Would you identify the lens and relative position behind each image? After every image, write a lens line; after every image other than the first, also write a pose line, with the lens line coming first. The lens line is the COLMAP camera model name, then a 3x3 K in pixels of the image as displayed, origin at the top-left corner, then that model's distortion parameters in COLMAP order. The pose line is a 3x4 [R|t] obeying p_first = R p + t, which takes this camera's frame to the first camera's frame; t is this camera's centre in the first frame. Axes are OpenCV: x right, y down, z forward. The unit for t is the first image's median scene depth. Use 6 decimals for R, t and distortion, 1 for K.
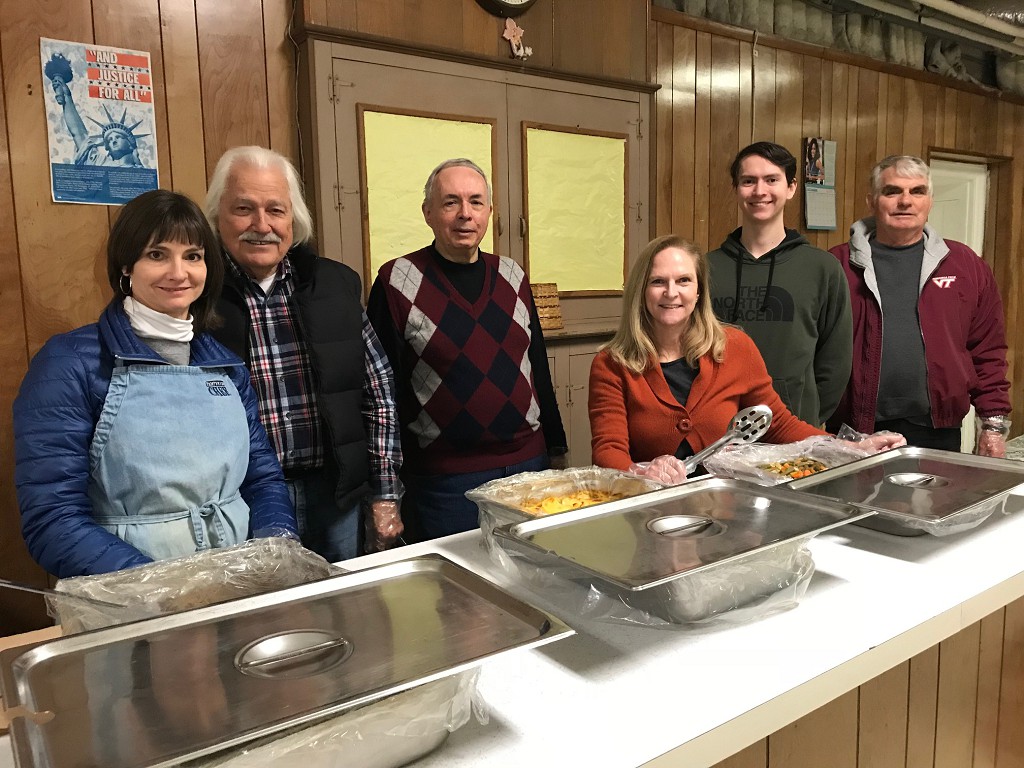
lens RADIAL K [[824.7, 0, 512.6], [0, 824.7, 383.4], [0, 0, 1]] dist [-0.003835, 0.011351]
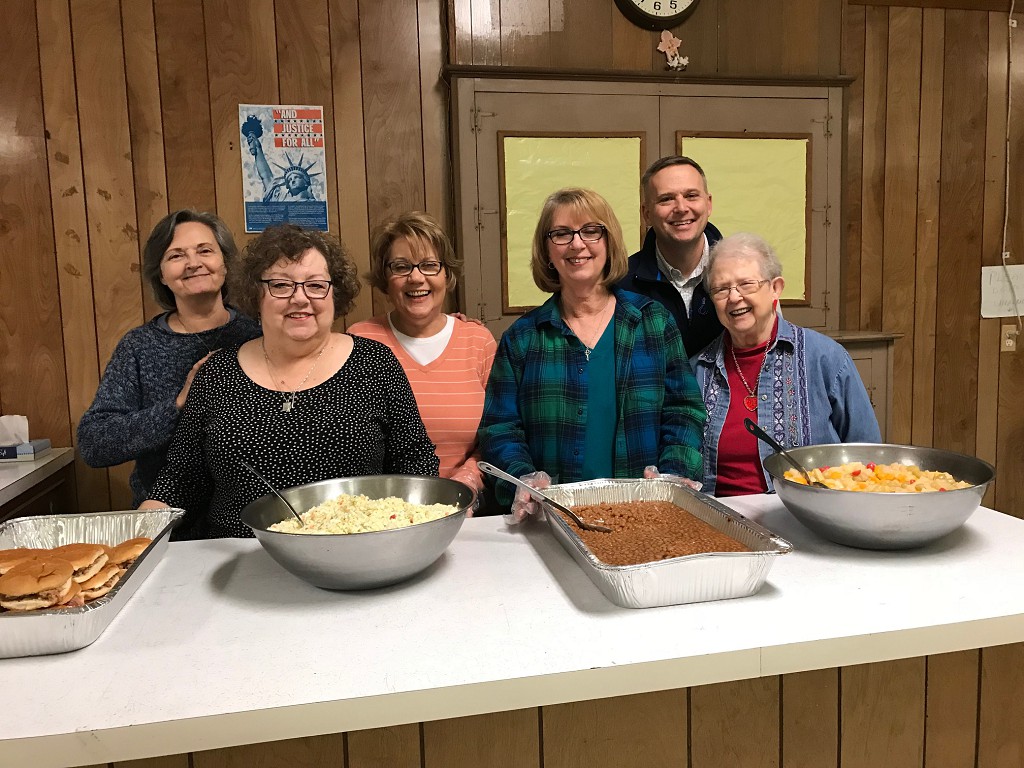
lens RADIAL K [[824.7, 0, 512.2], [0, 824.7, 383.1], [0, 0, 1]] dist [-0.003835, 0.011351]
pose [[0.908598, 0.044159, -0.415330, 0.337620], [-0.045692, 0.998936, 0.006251, -0.014140], [0.415164, 0.013298, 0.909649, 0.018071]]
